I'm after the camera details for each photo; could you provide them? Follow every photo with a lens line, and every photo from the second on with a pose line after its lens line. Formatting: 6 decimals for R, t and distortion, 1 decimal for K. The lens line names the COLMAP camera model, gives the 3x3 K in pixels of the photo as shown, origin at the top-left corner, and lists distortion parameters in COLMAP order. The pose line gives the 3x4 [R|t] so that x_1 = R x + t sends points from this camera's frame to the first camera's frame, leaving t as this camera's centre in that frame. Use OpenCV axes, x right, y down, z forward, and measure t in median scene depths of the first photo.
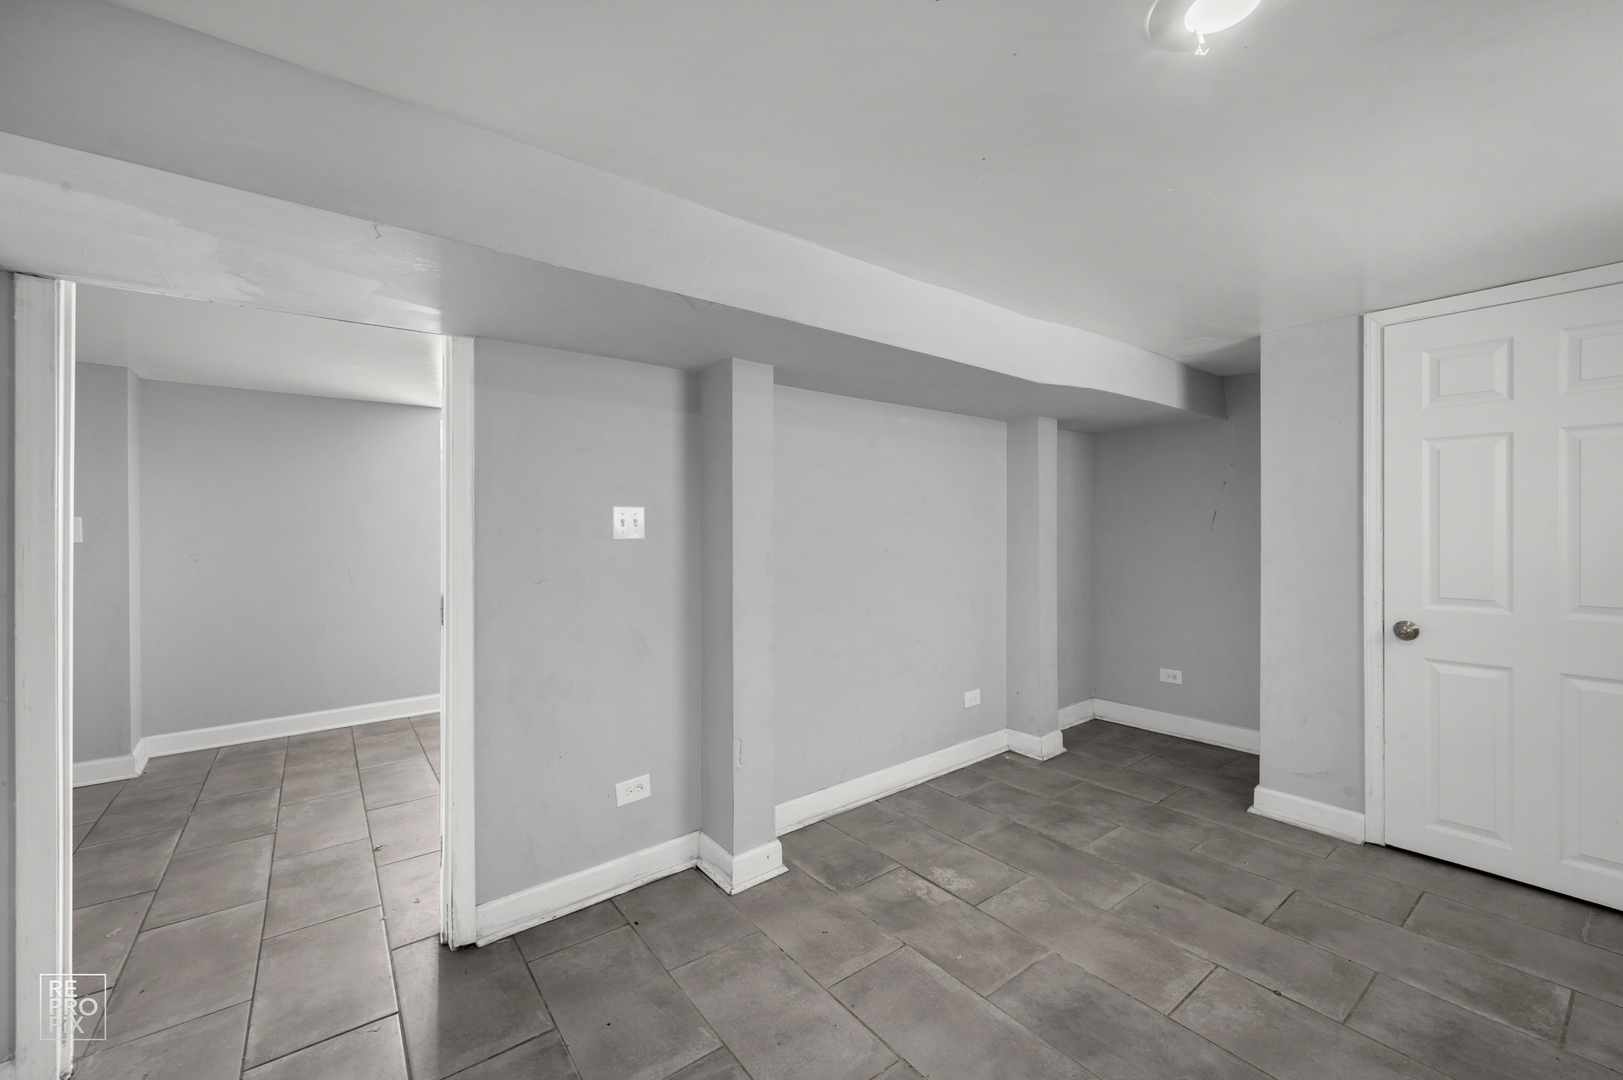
lens RADIAL K [[655.8, 0, 782.5], [0, 655.8, 528.3], [0, 0, 1]] dist [-0.000575, -0.000172]
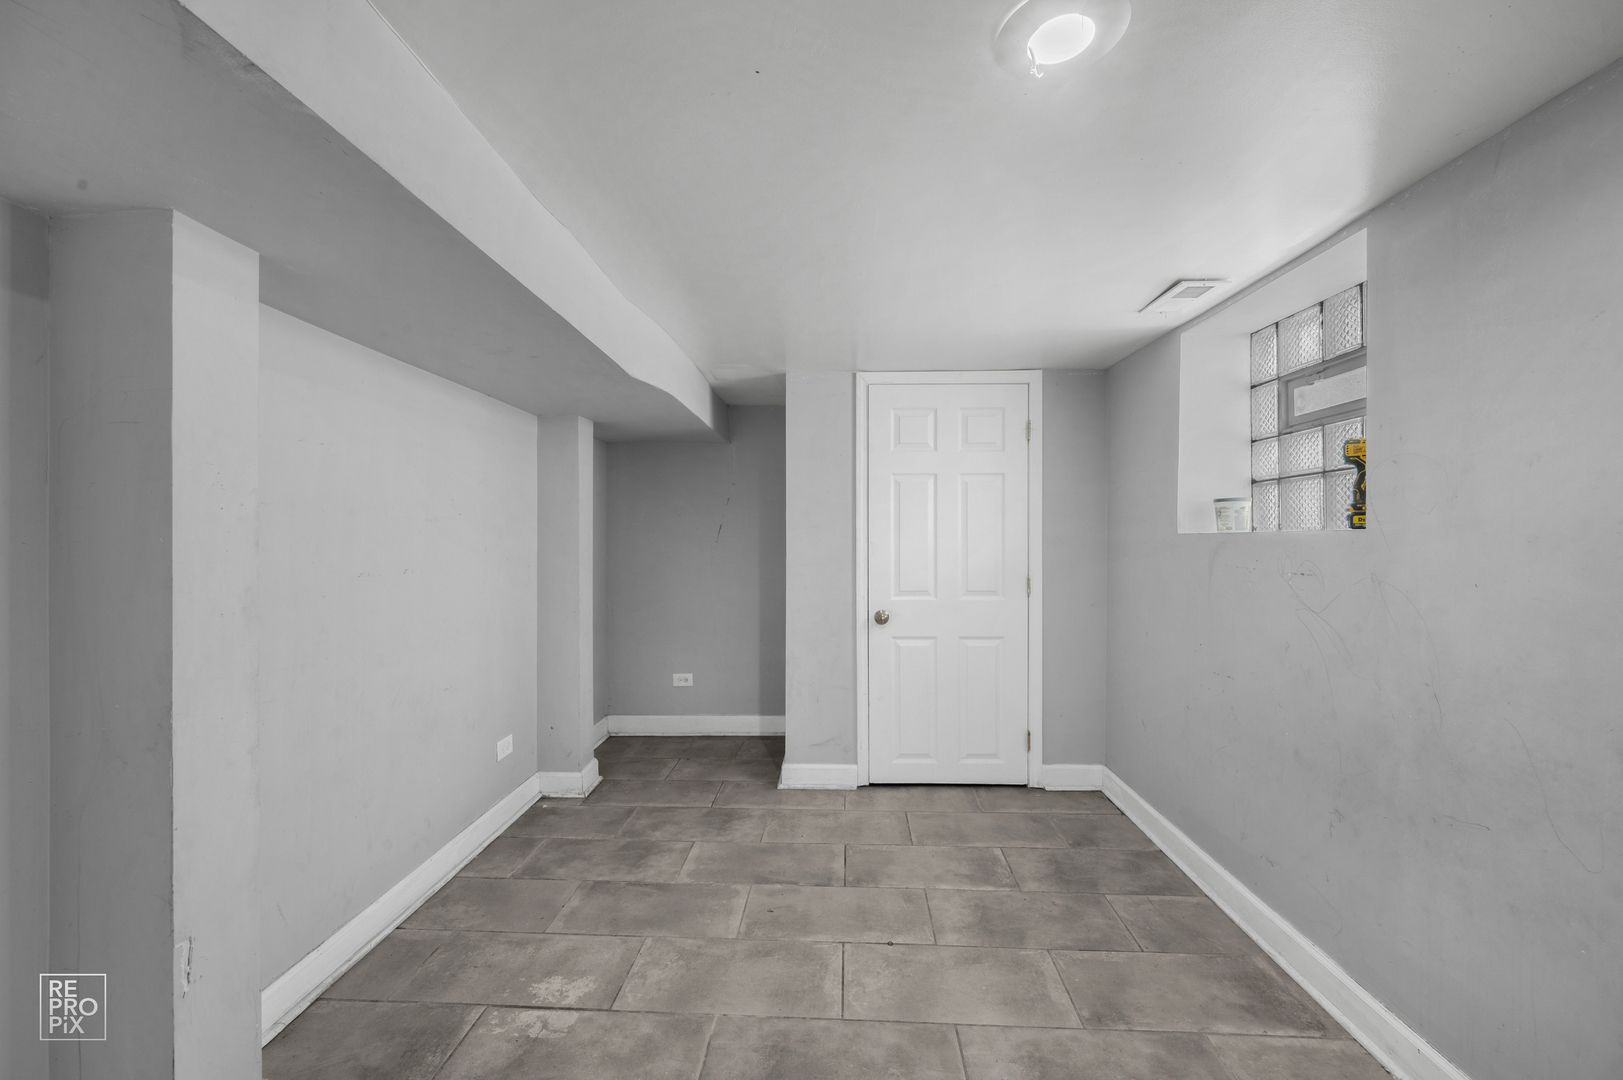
lens RADIAL K [[655.8, 0, 812.4], [0, 655.8, 538.5], [0, 0, 1]] dist [-0.000575, -0.000172]
pose [[0.622800, 0.003943, 0.782371, -0.167177], [-0.001069, 0.999991, -0.004189, 0.002808], [-0.782380, 0.001773, 0.622799, 0.280279]]
